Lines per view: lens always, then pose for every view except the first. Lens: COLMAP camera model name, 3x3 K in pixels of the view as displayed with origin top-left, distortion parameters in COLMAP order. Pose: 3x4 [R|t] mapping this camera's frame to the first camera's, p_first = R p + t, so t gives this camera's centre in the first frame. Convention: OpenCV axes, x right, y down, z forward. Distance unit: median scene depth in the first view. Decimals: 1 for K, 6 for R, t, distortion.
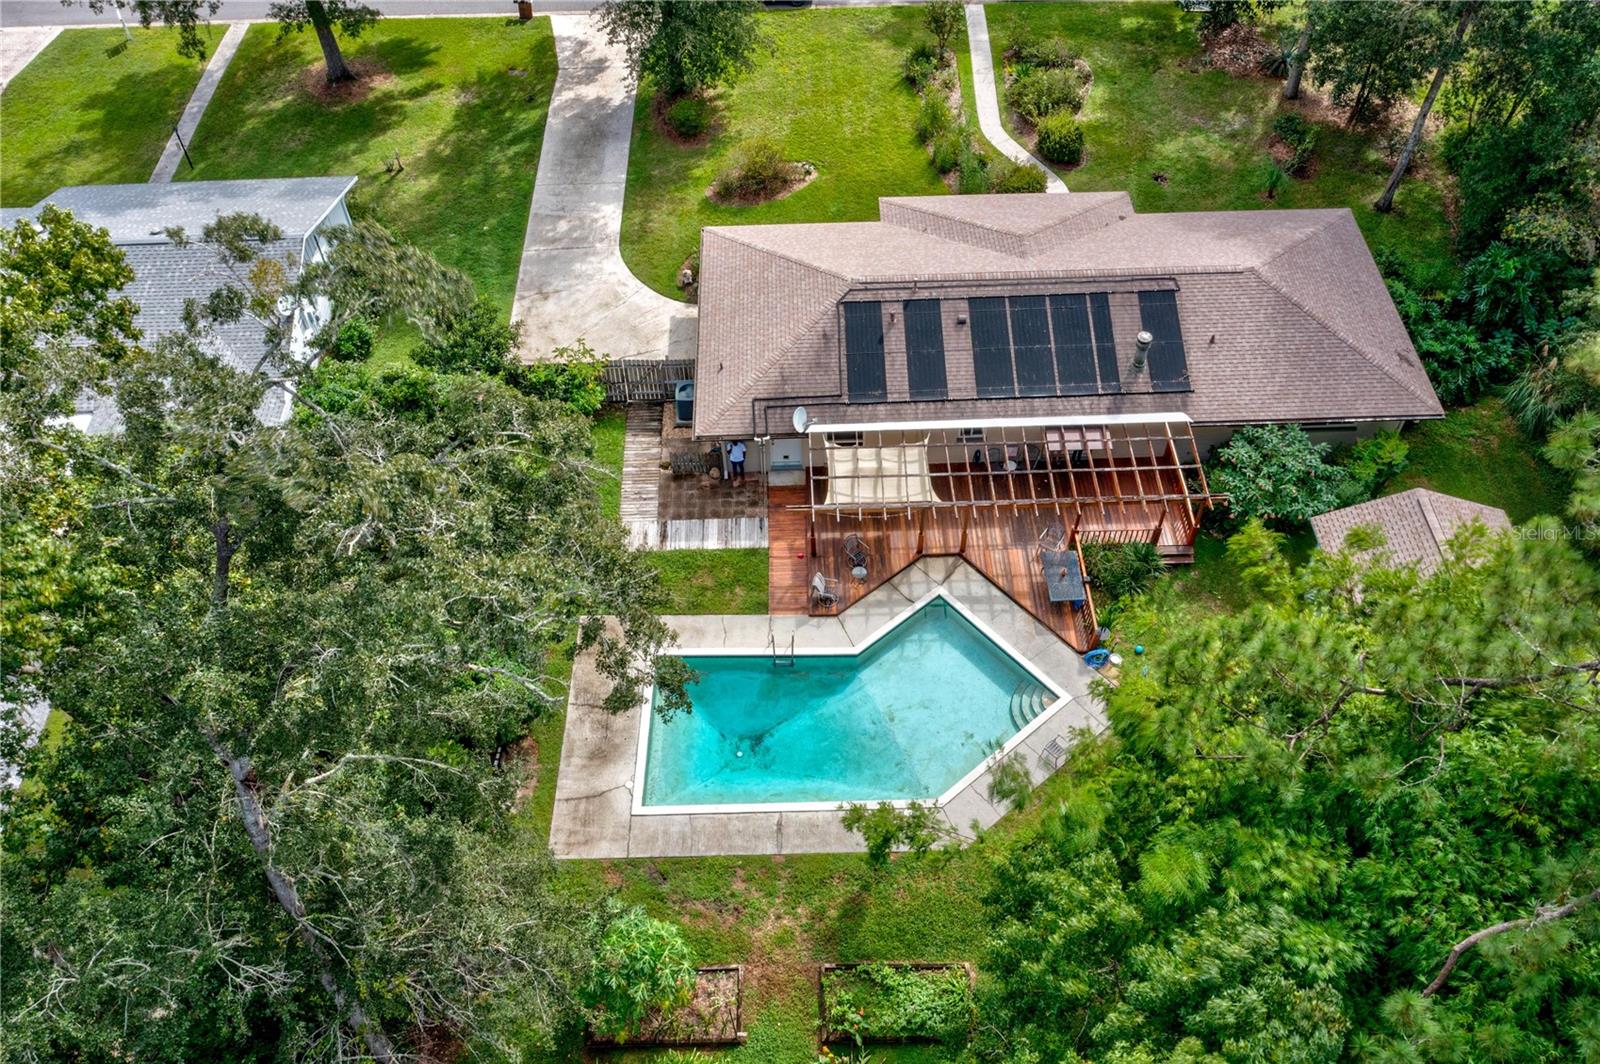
lens RADIAL K [[1260.7, 0, 801.2], [0, 1260.7, 541.7], [0, 0, 1]] dist [-0.017938, -0.001548]
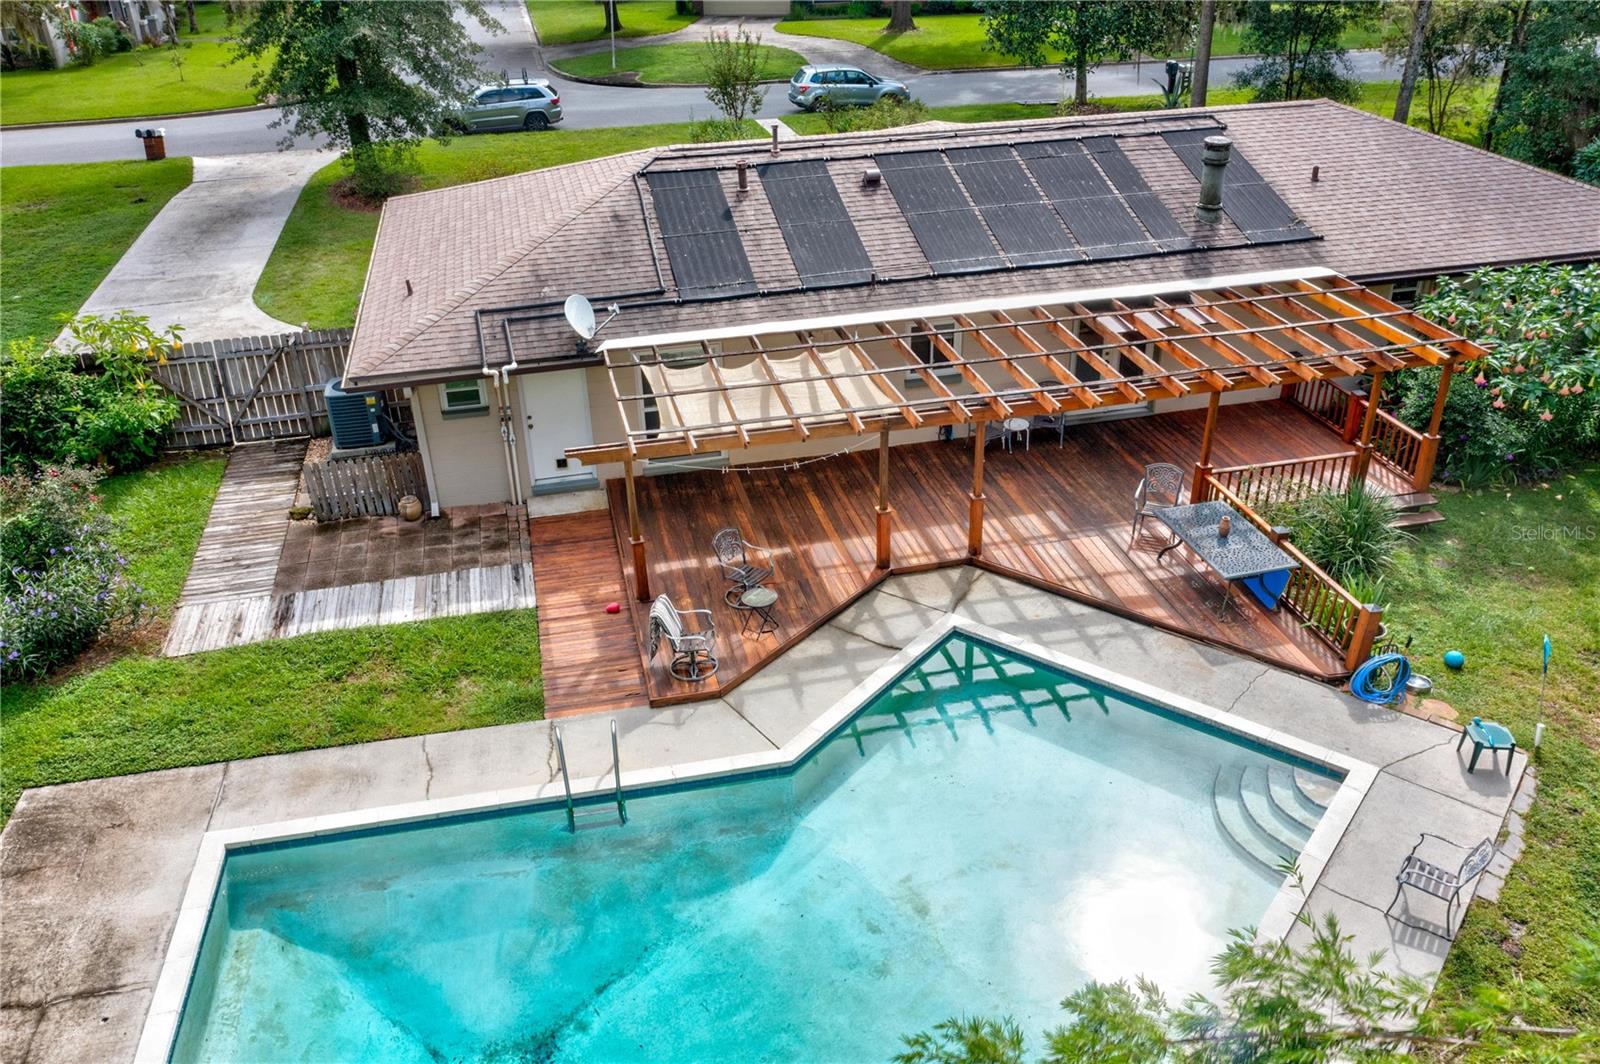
lens RADIAL K [[1260.7, 0, 796.7], [0, 1260.7, 529.4], [0, 0, 1]] dist [-0.017938, -0.001548]
pose [[0.979336, -0.101069, 0.175173, -0.011775], [0.160957, 0.913952, -0.372537, 0.155311], [-0.122448, 0.393035, 0.911334, 0.593462]]
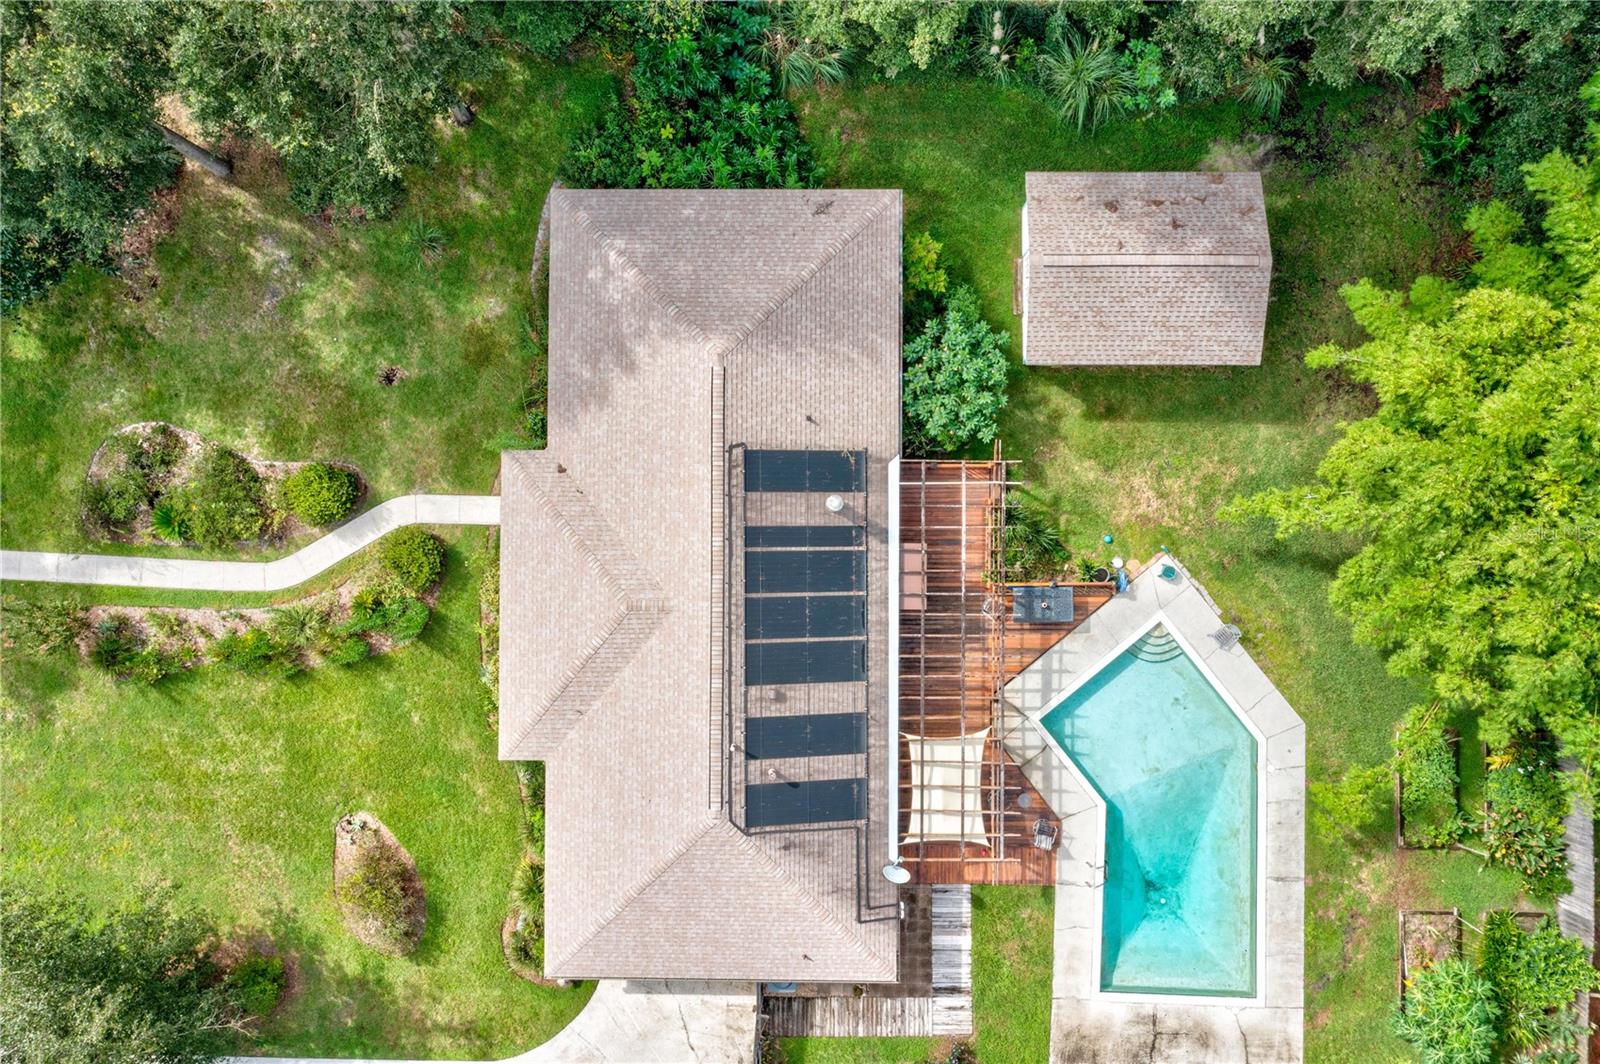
lens RADIAL K [[1260.7, 0, 788.8], [0, 1260.7, 526.2], [0, 0, 1]] dist [-0.017938, -0.001548]
pose [[0.023999, -0.999220, 0.031359, 0.224190], [0.798821, 0.038027, 0.600366, -0.724981], [-0.601090, 0.010643, 0.799111, 0.289465]]
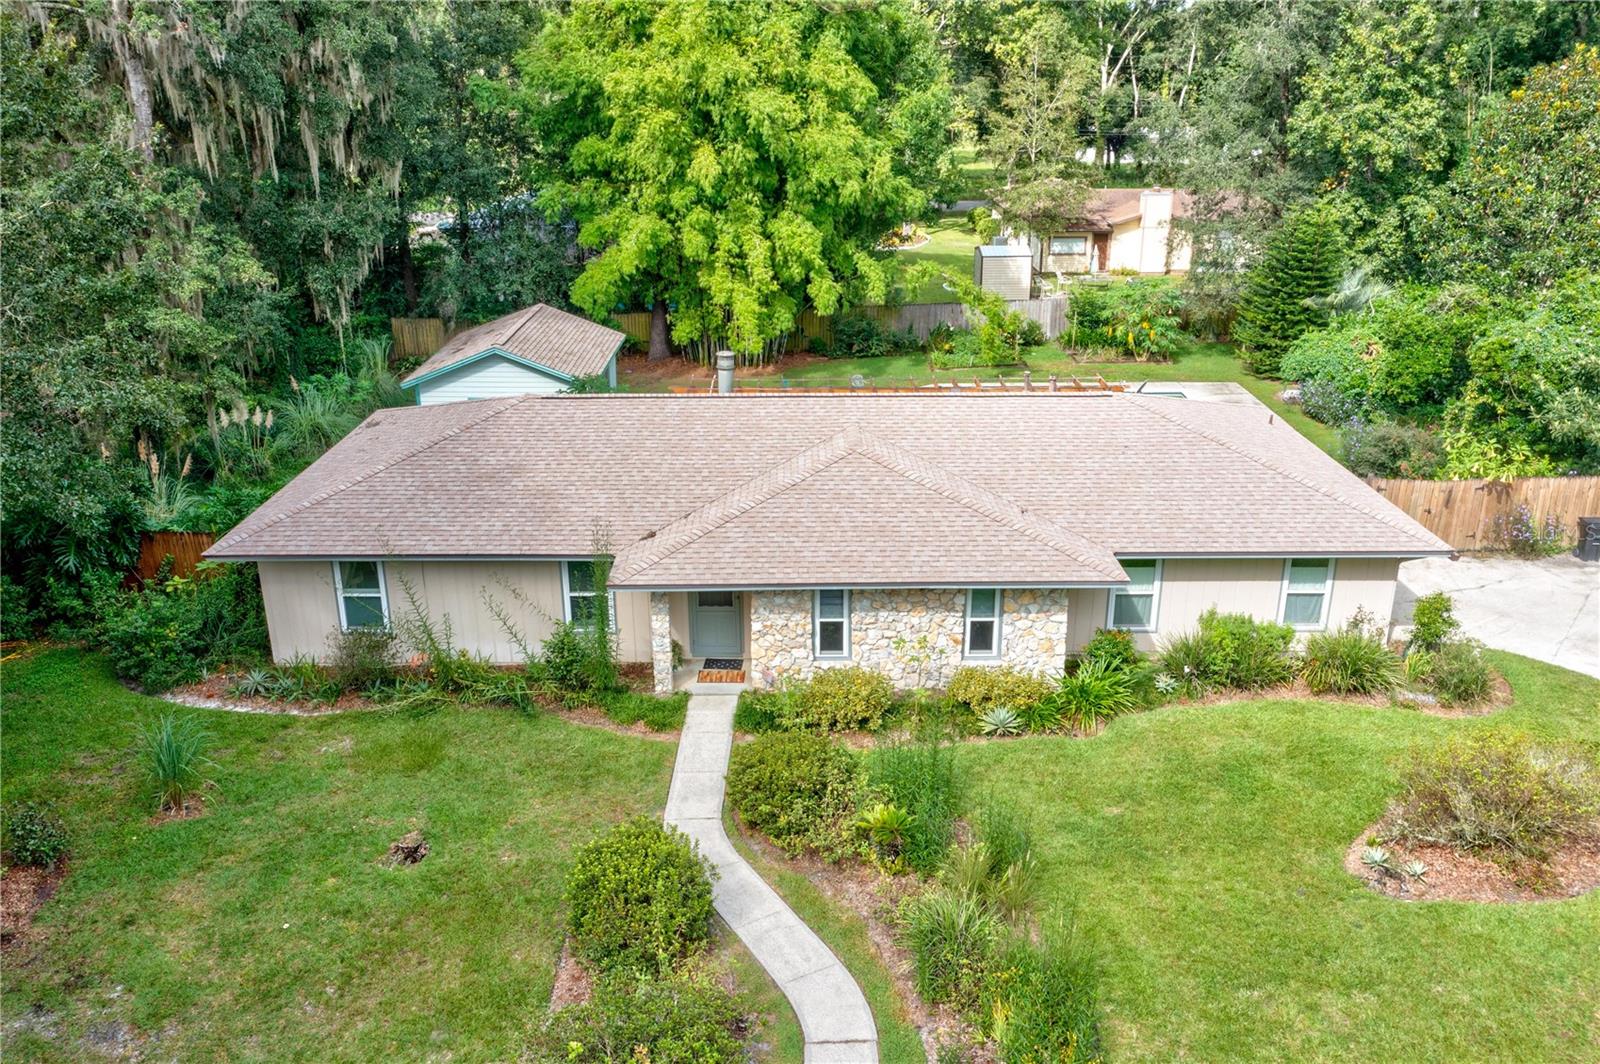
lens RADIAL K [[1260.7, 0, 805.2], [0, 1260.7, 524.8], [0, 0, 1]] dist [-0.017938, -0.001548]
pose [[-0.999529, 0.015775, 0.026342, 0.202557], [0.029818, 0.294007, 0.955338, -0.870621], [0.007326, 0.955673, -0.294339, 1.320762]]
